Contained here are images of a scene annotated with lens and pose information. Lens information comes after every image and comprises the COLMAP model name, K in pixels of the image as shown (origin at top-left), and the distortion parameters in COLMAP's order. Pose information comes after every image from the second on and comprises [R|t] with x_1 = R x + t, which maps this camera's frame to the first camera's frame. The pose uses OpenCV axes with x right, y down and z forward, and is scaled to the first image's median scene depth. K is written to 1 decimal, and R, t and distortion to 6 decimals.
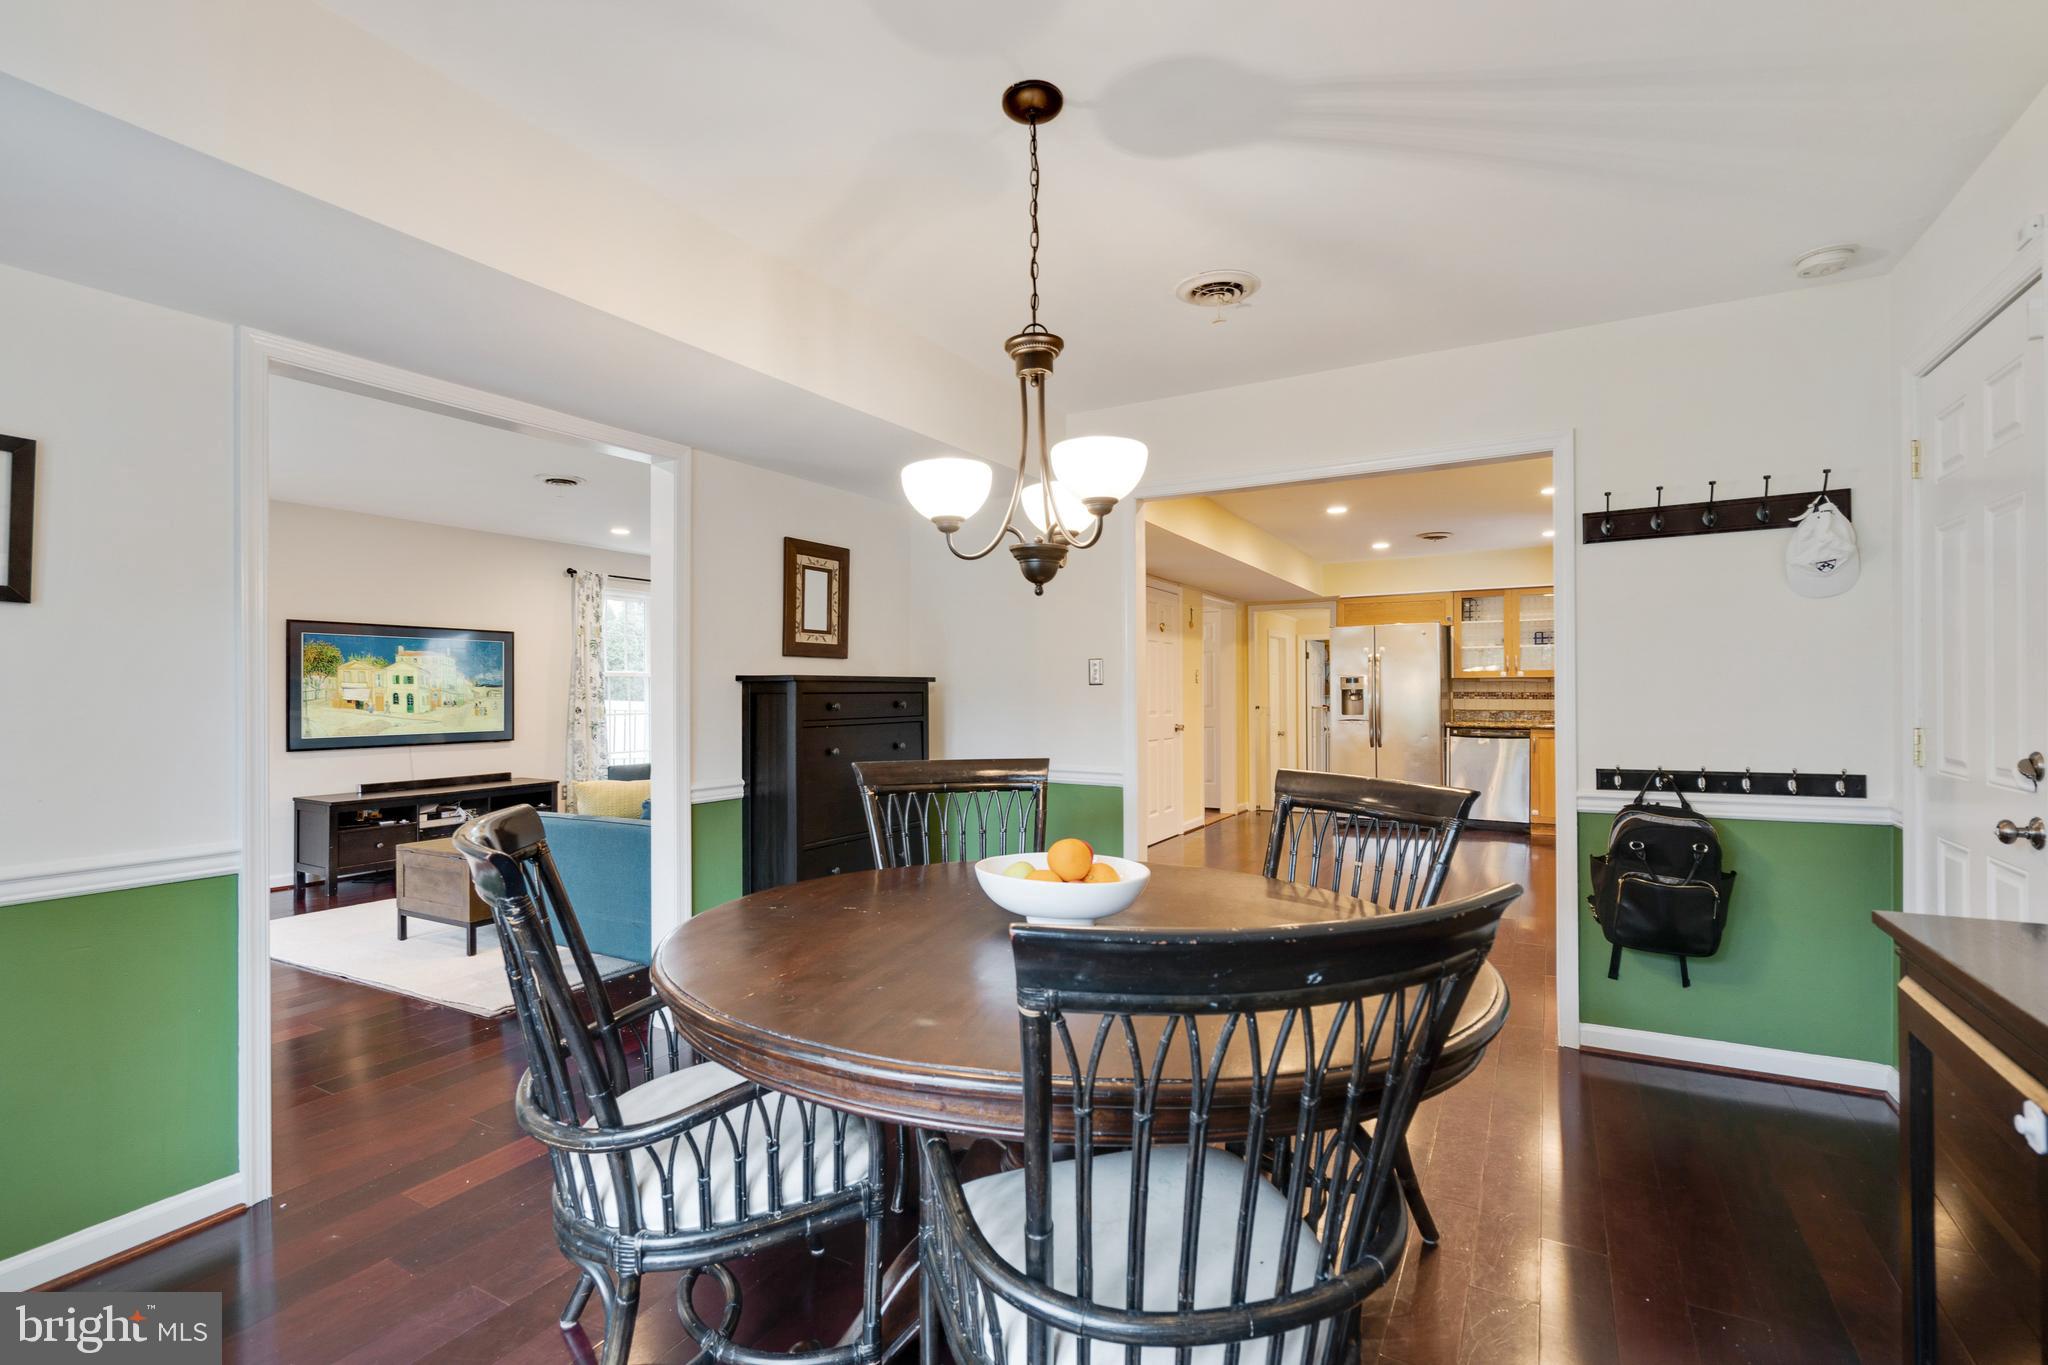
lens RADIAL K [[906.6, 0, 1024.0], [0, 906.6, 682.5], [0, 0, 1]] dist [-0.000701, 0.000051]
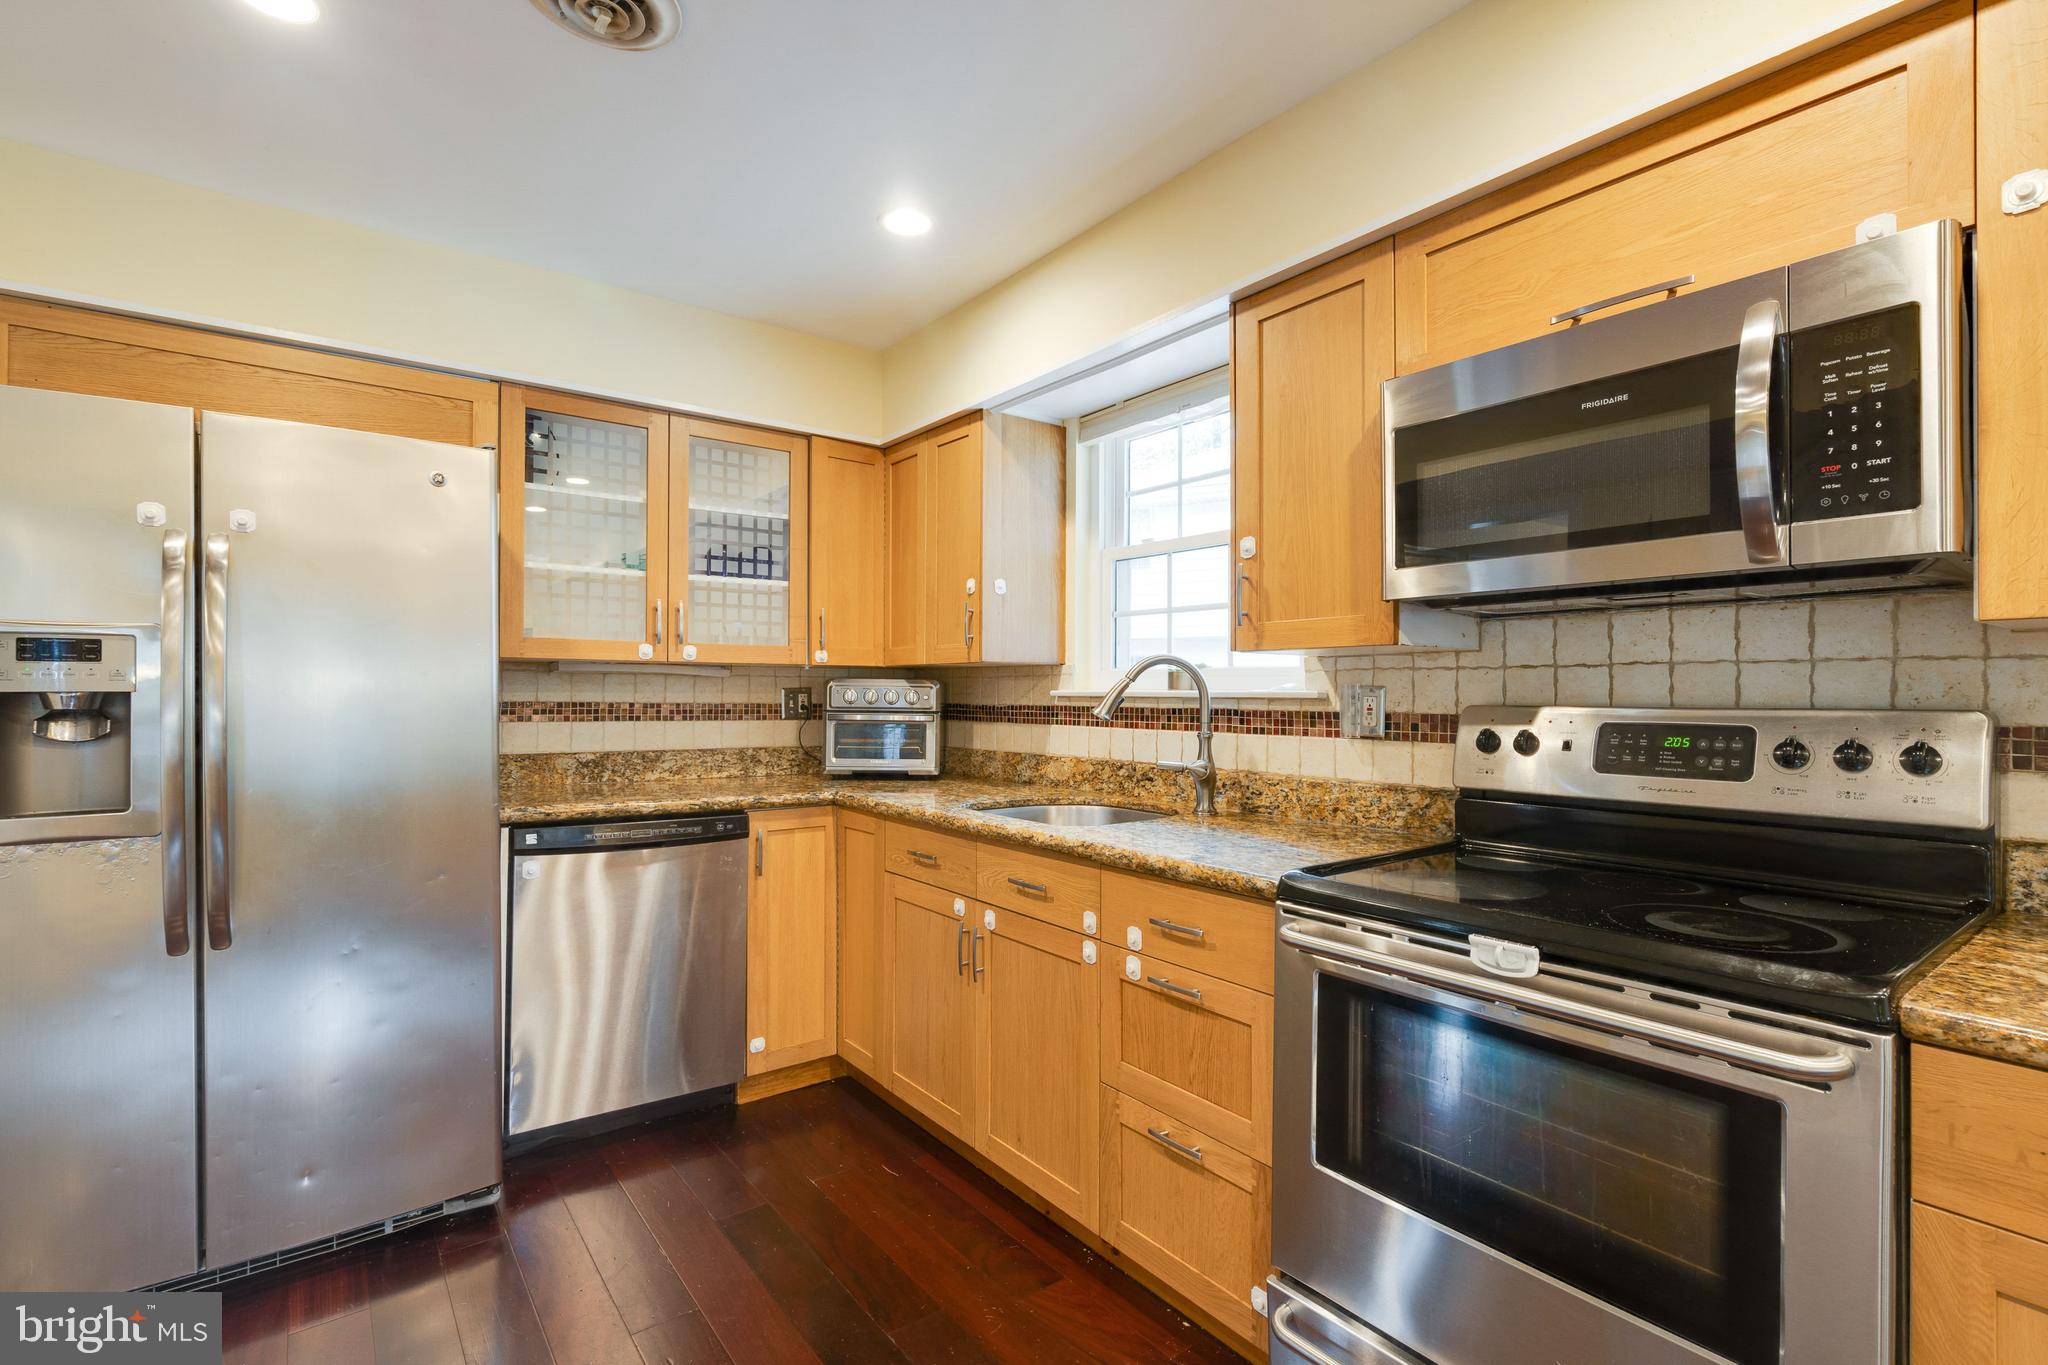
lens RADIAL K [[935.9, 0, 1026.1], [0, 935.9, 688.7], [0, 0, 1]] dist [-0.002506, -0.000047]
pose [[0.385908, 0.010475, 0.922478, 0.274061], [-0.015439, 0.999869, -0.004895, 0.004921], [-0.922408, -0.012353, 0.386019, 0.780931]]
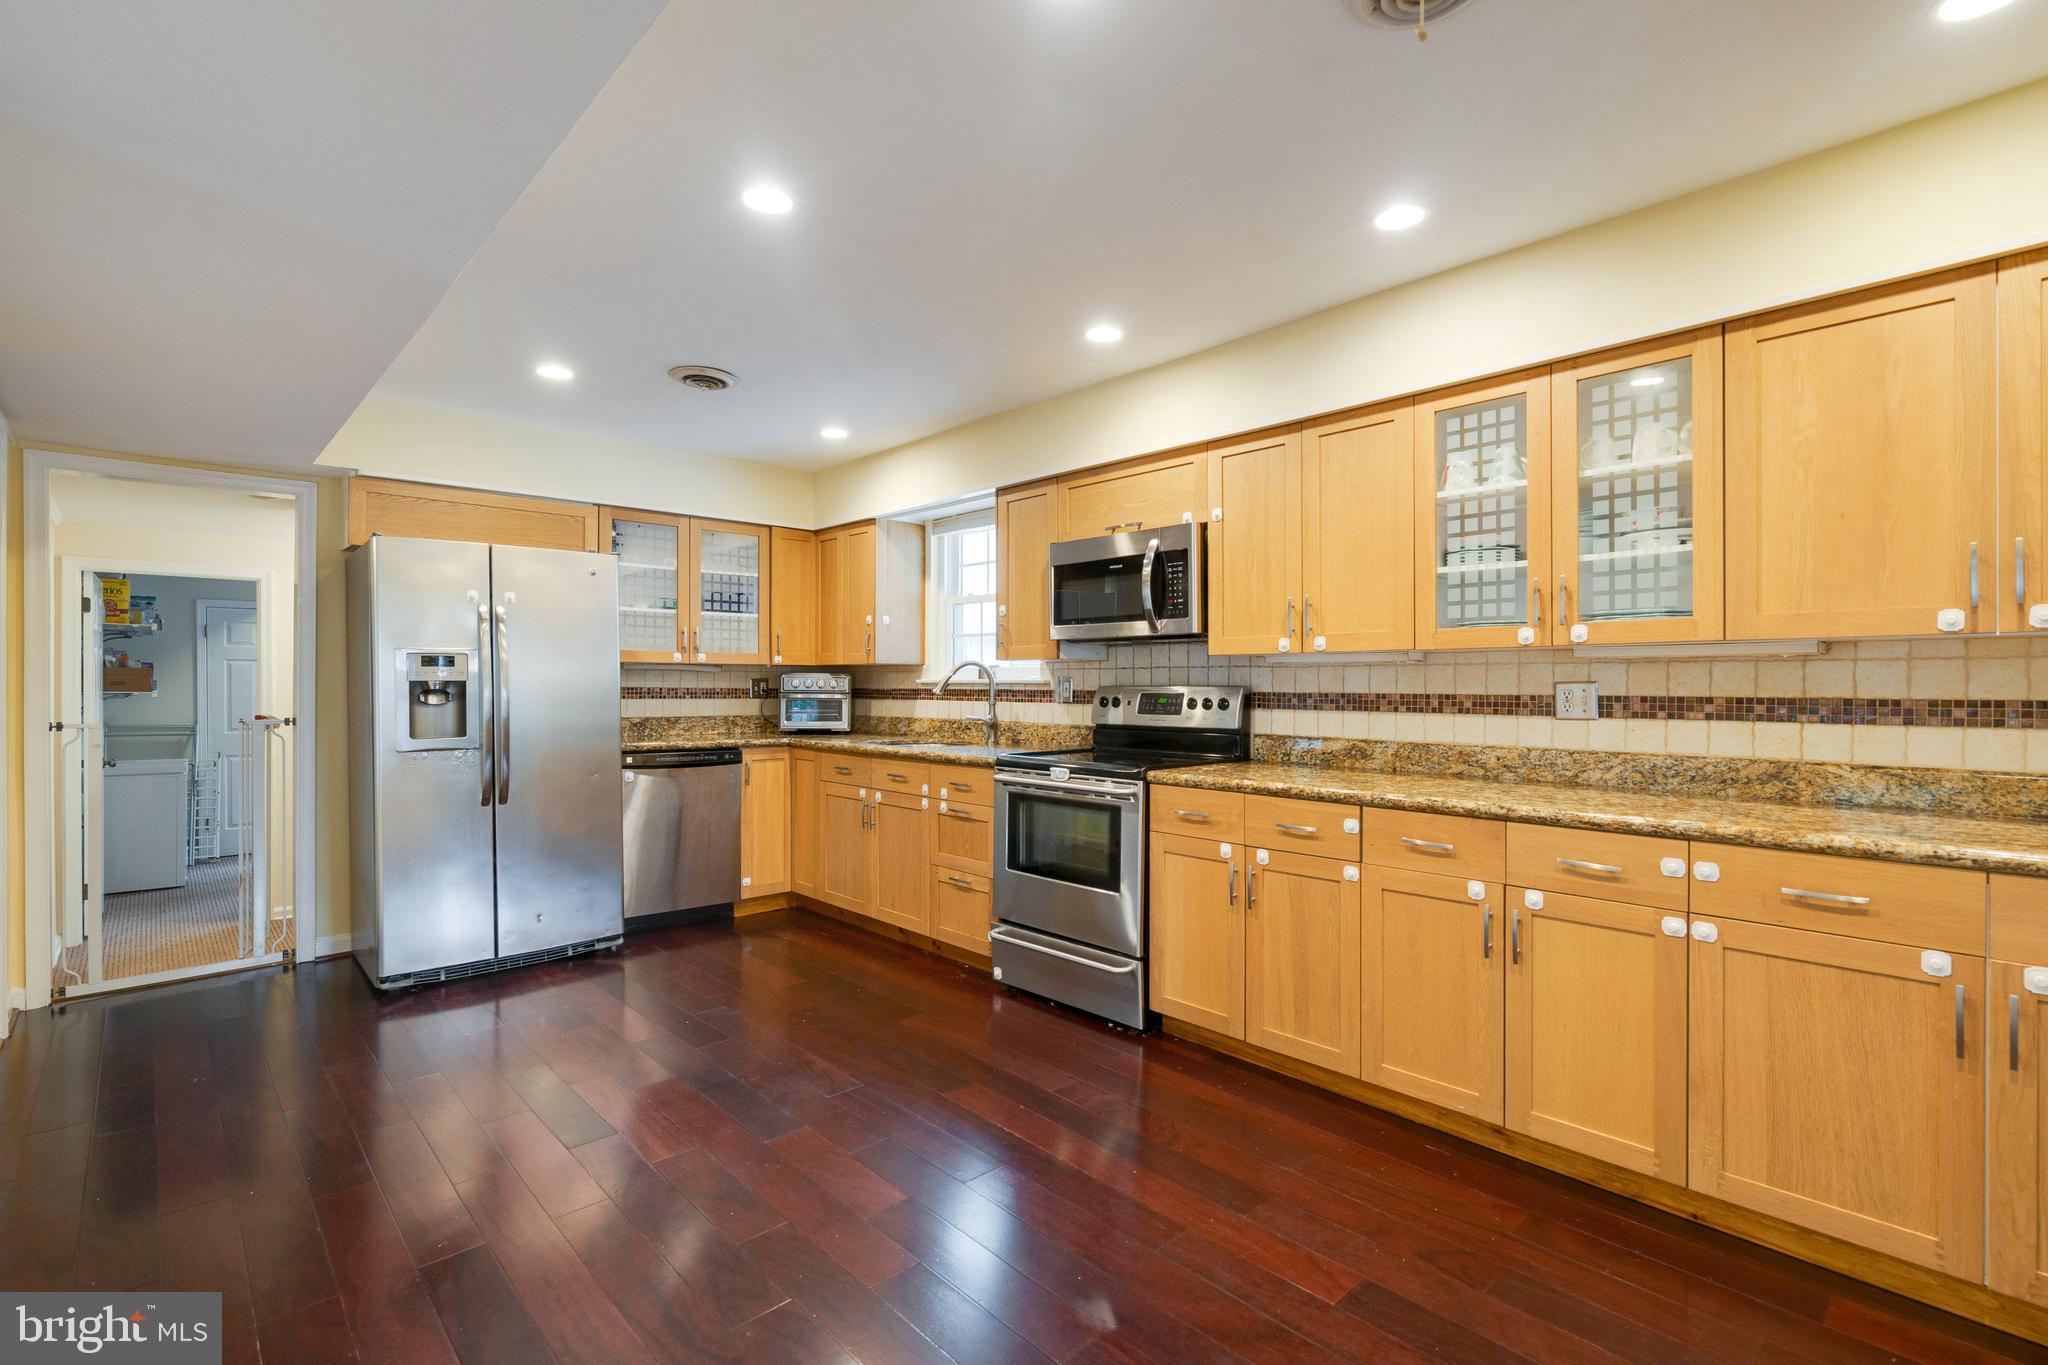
lens RADIAL K [[936.5, 0, 1020.8], [0, 936.5, 683.4], [0, 0, 1]] dist [-0.002504, 0.000413]
pose [[0.296496, 0.005261, 0.955019, 0.010032], [-0.013395, 0.999909, -0.001350, 0.006185], [-0.954940, -0.012392, 0.296540, 0.646794]]
